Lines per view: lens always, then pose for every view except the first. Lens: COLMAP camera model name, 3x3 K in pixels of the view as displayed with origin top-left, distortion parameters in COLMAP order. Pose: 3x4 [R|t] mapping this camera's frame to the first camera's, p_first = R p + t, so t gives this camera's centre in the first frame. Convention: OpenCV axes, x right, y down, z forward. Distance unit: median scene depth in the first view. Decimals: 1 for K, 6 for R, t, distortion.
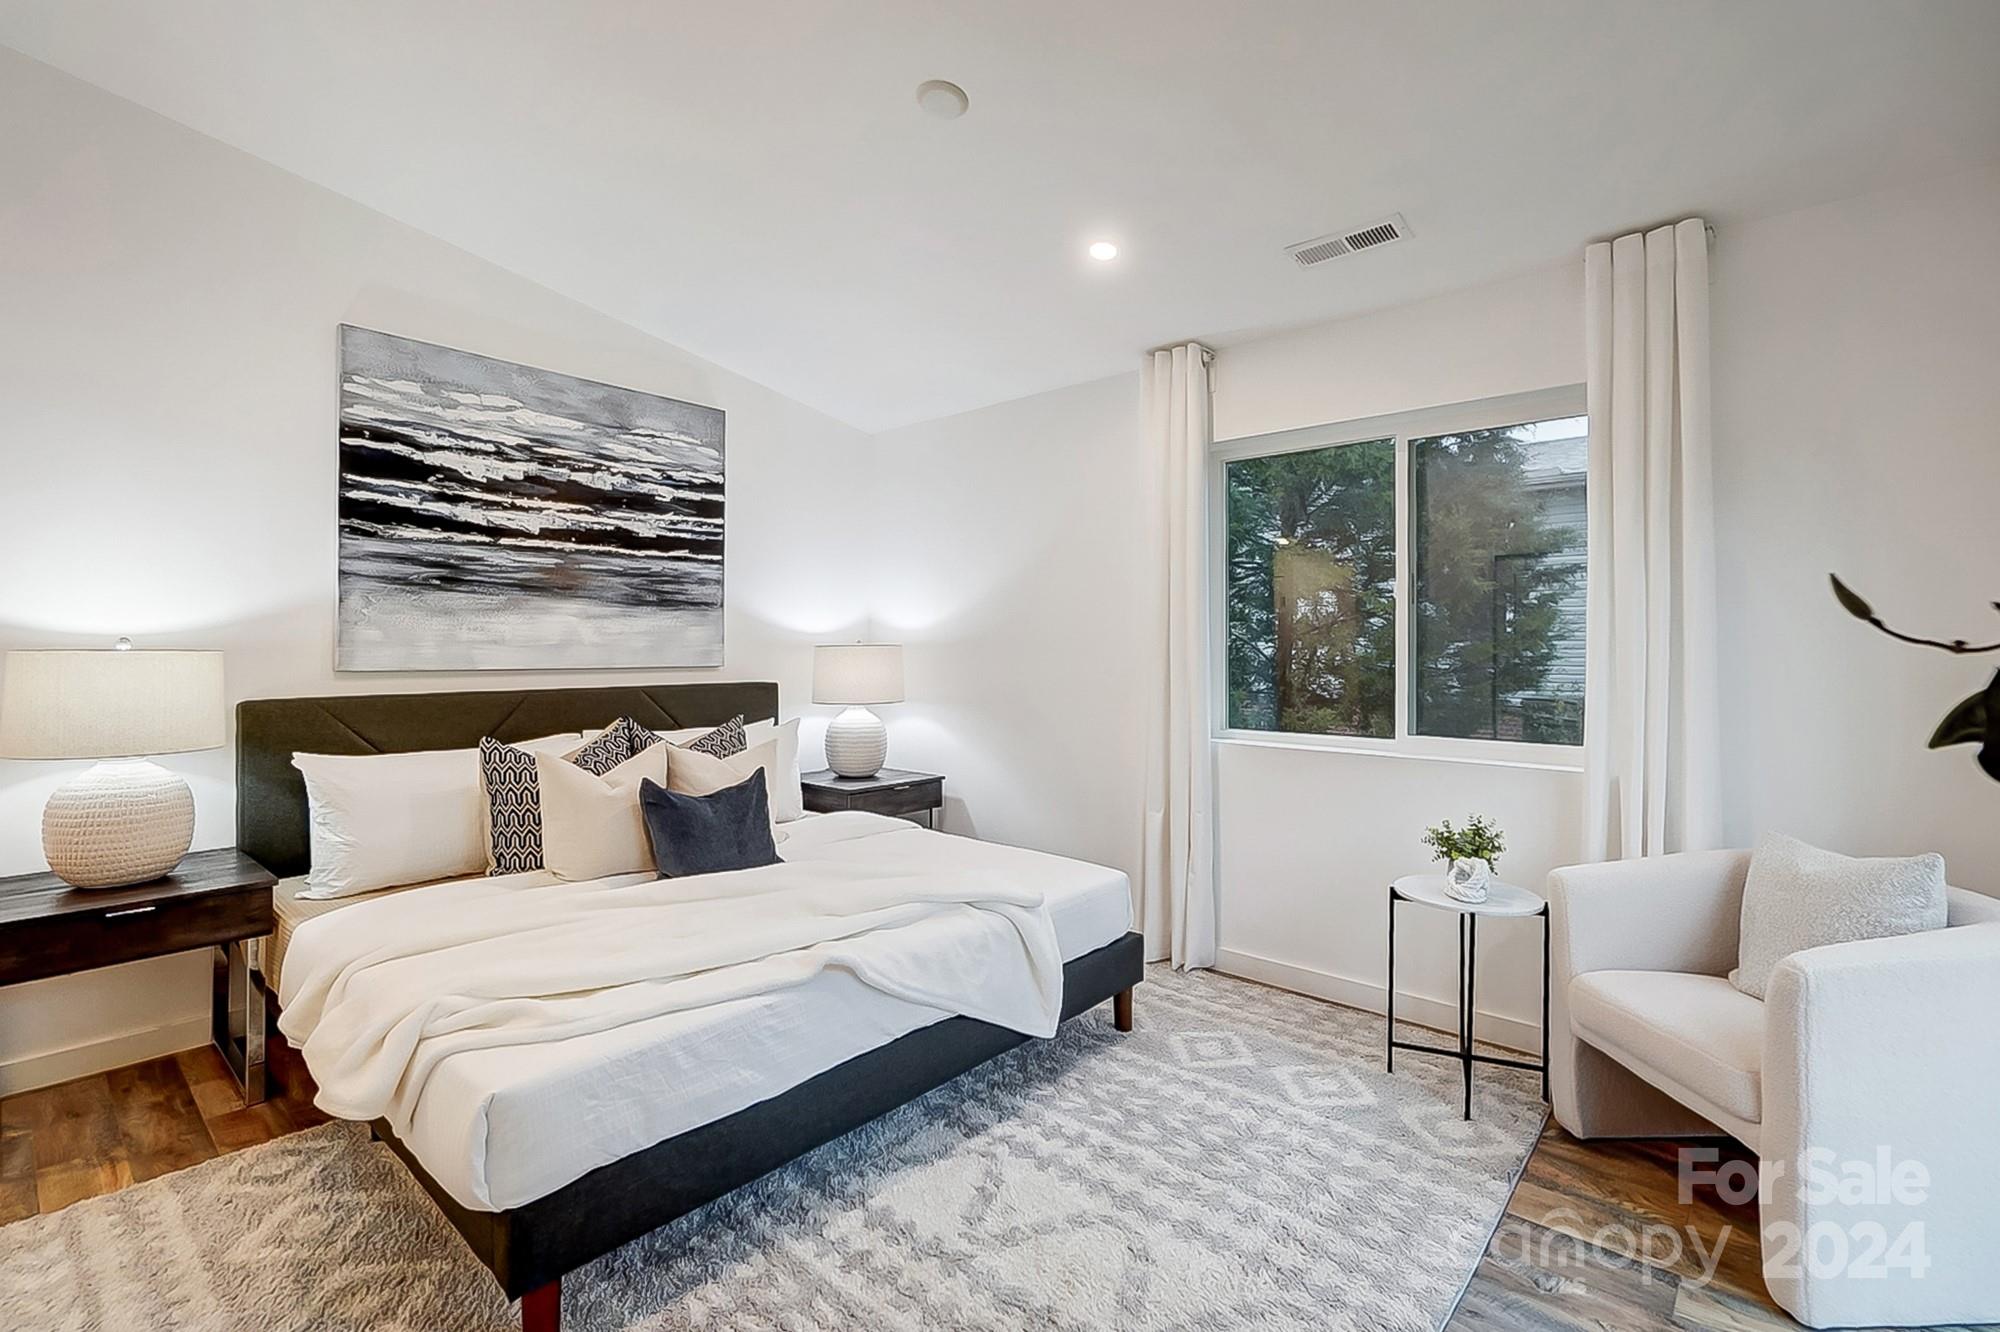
lens RADIAL K [[875.7, 0, 1034.1], [0, 875.7, 640.4], [0, 0, 1]] dist [-0.001909, -0.000281]
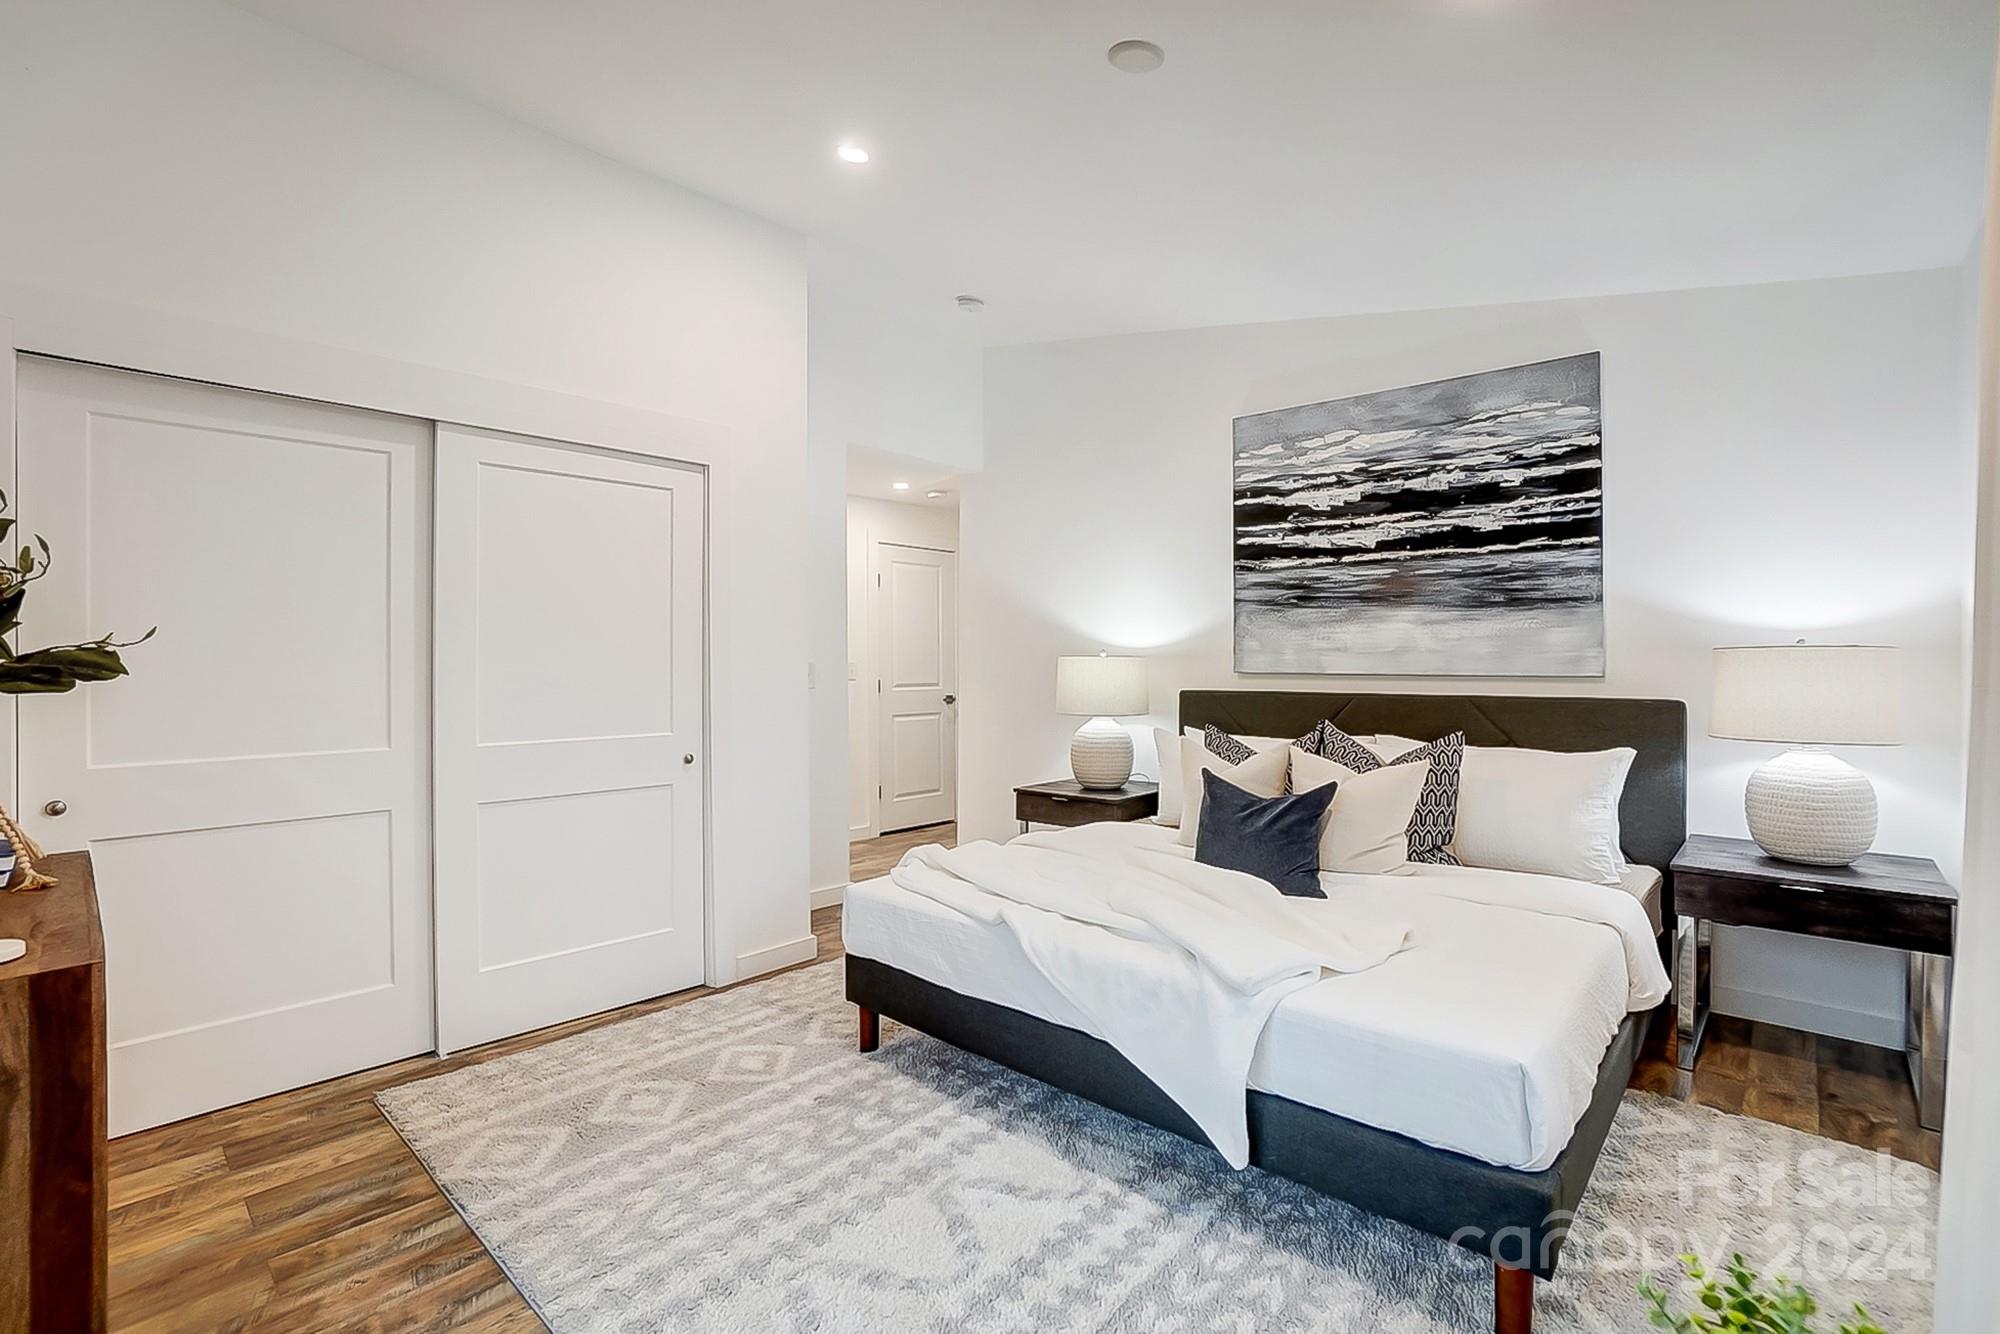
lens RADIAL K [[918.9, 0, 994.2], [0, 918.9, 664.3], [0, 0, 1]] dist [-0.070799, 0.028379]
pose [[-0.042605, 0.002043, -0.999090, 0.547380], [0.008427, 0.999963, 0.001685, 0.014331], [0.999056, -0.008348, -0.042620, 0.574225]]
